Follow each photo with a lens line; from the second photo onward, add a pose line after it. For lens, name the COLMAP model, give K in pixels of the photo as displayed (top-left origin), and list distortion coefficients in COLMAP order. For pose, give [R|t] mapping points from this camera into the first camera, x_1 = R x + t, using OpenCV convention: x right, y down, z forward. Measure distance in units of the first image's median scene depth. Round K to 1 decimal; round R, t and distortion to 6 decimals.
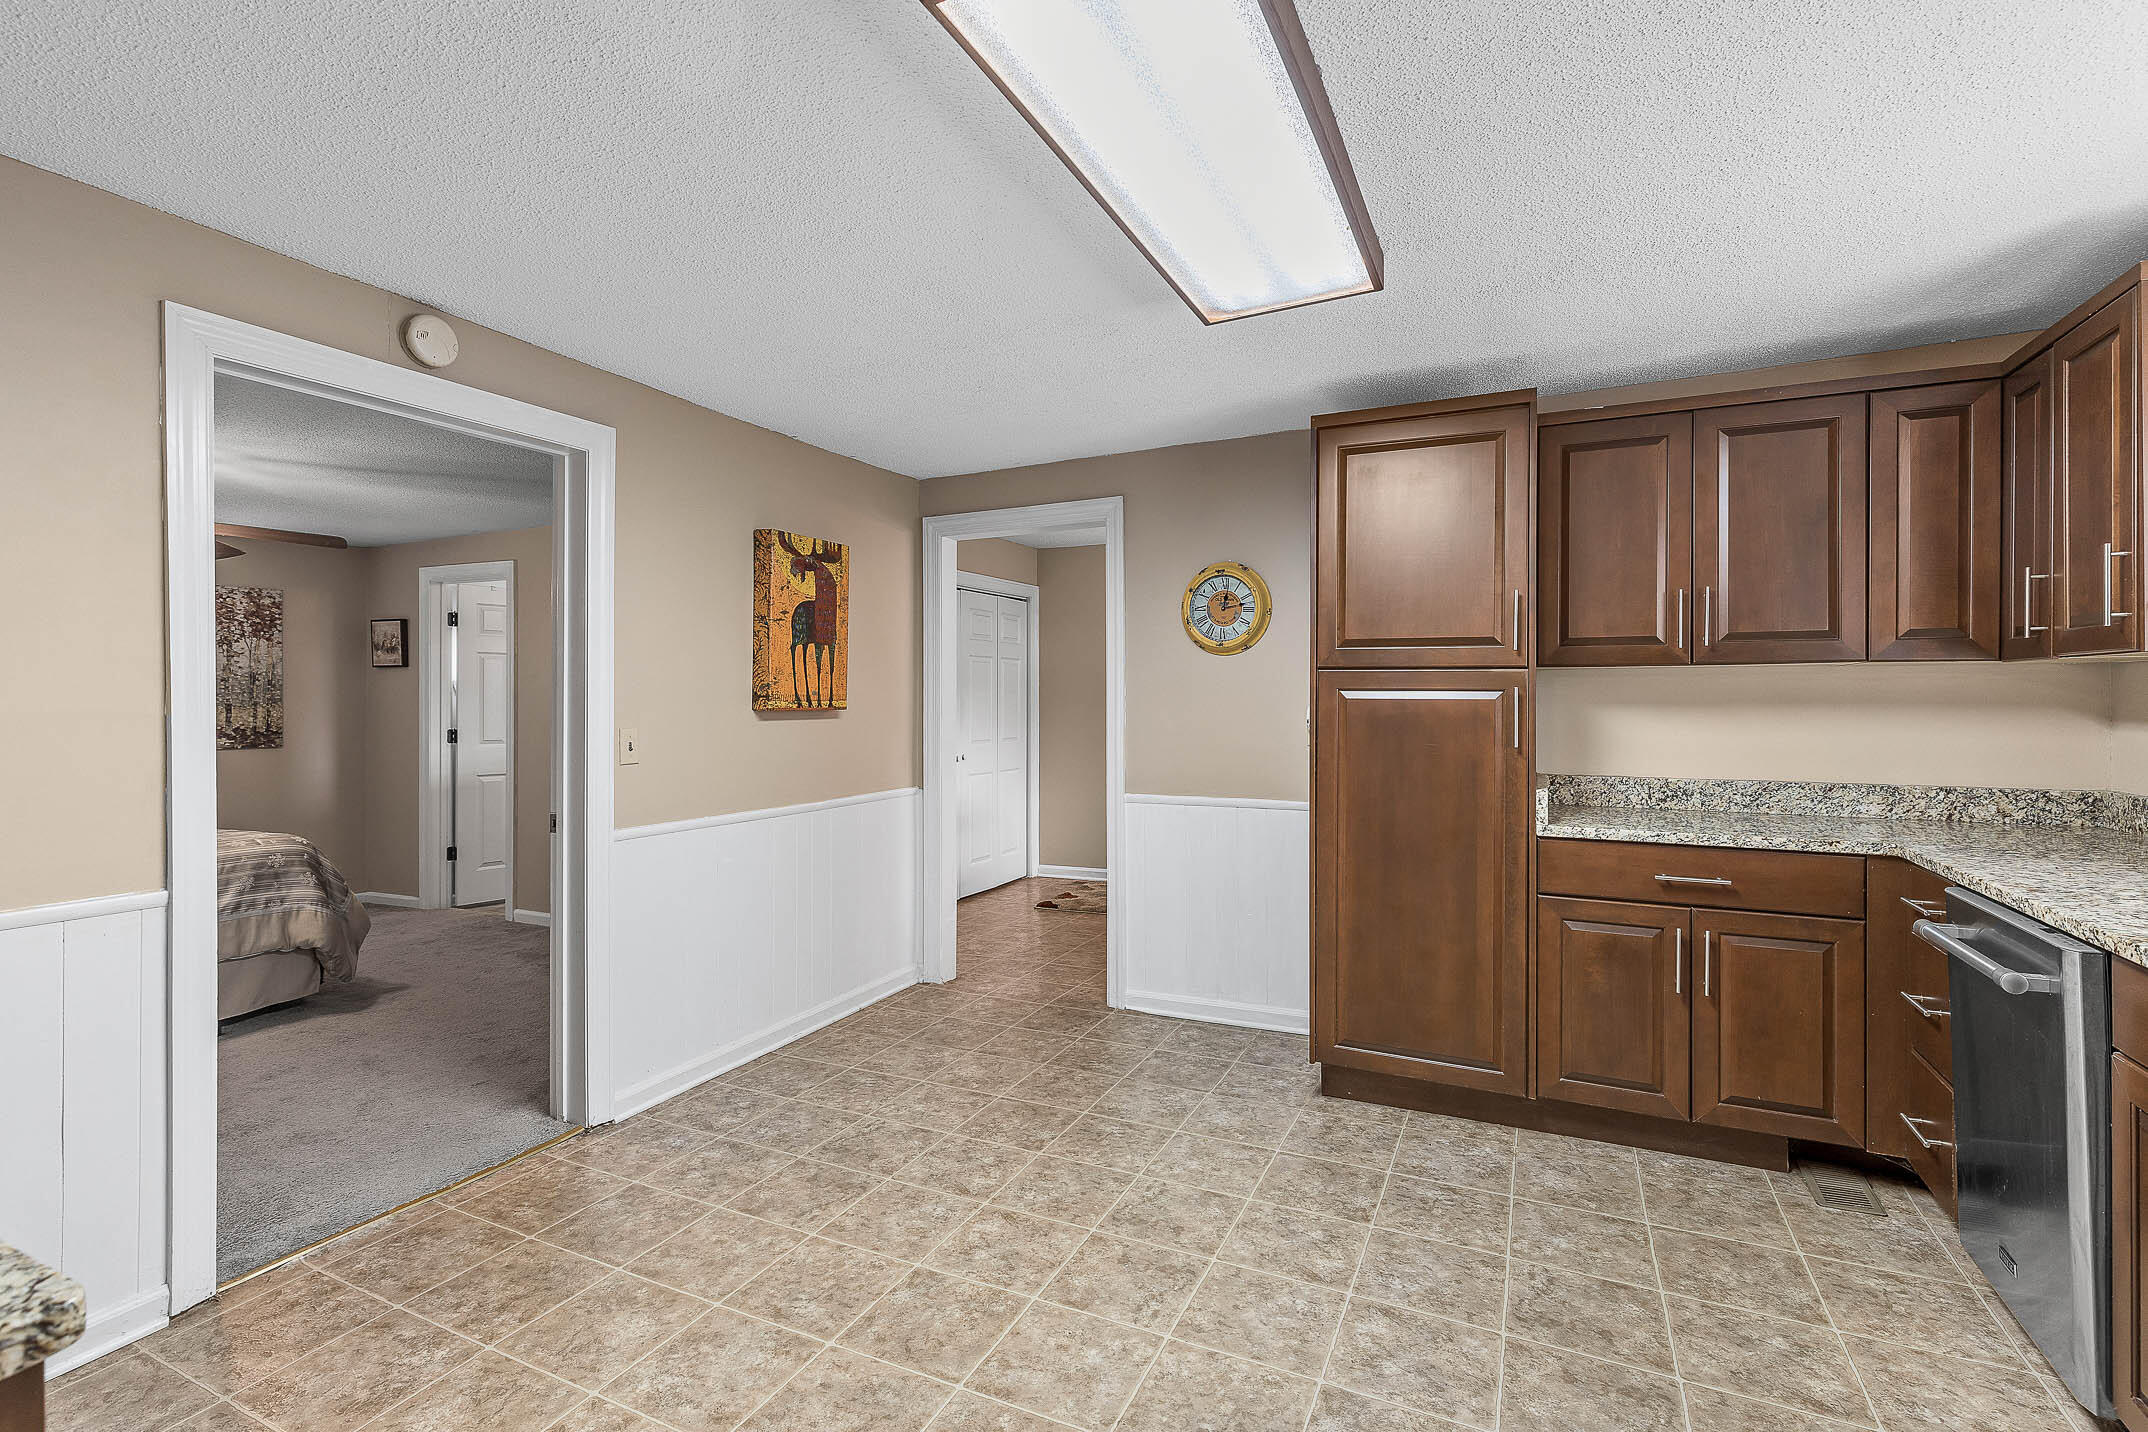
lens RADIAL K [[987.4, 0, 1060.3], [0, 987.4, 703.0], [0, 0, 1]] dist [-0.000928, 0.000194]
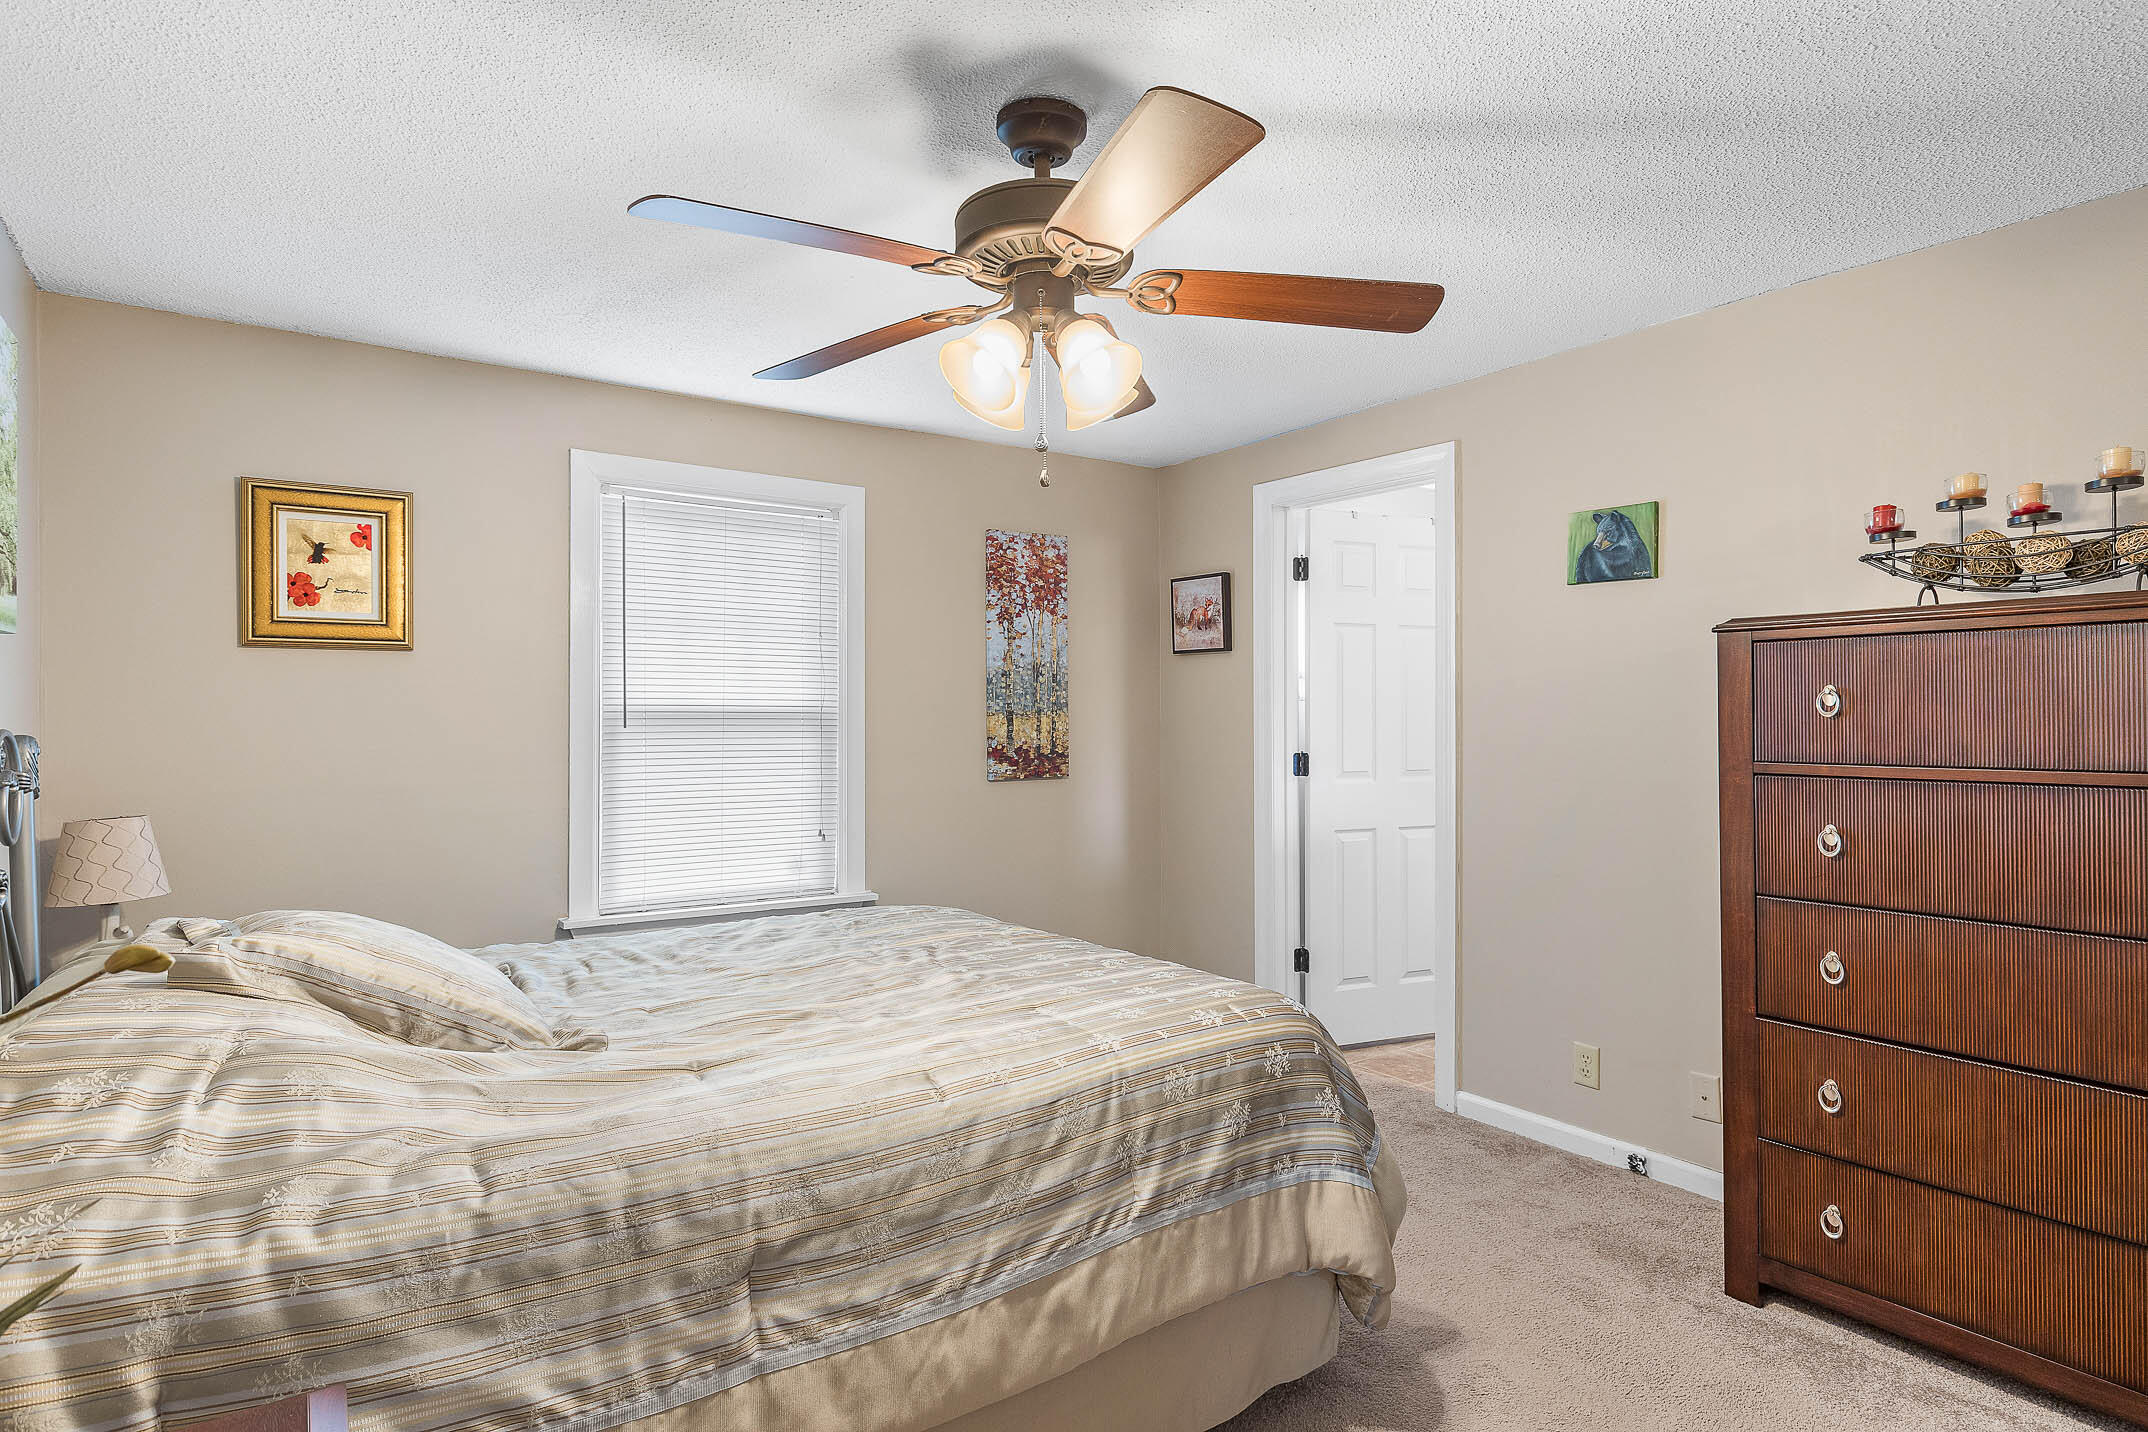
lens RADIAL K [[1175.1, 0, 1078.2], [0, 1175.1, 719.7], [0, 0, 1]] dist [-0.000381, 0.000080]
pose [[0.870878, -0.000196, -0.491500, -0.409452], [0.002544, 0.999988, 0.004109, 0.003601], [0.491493, -0.004828, 0.870868, 0.334327]]
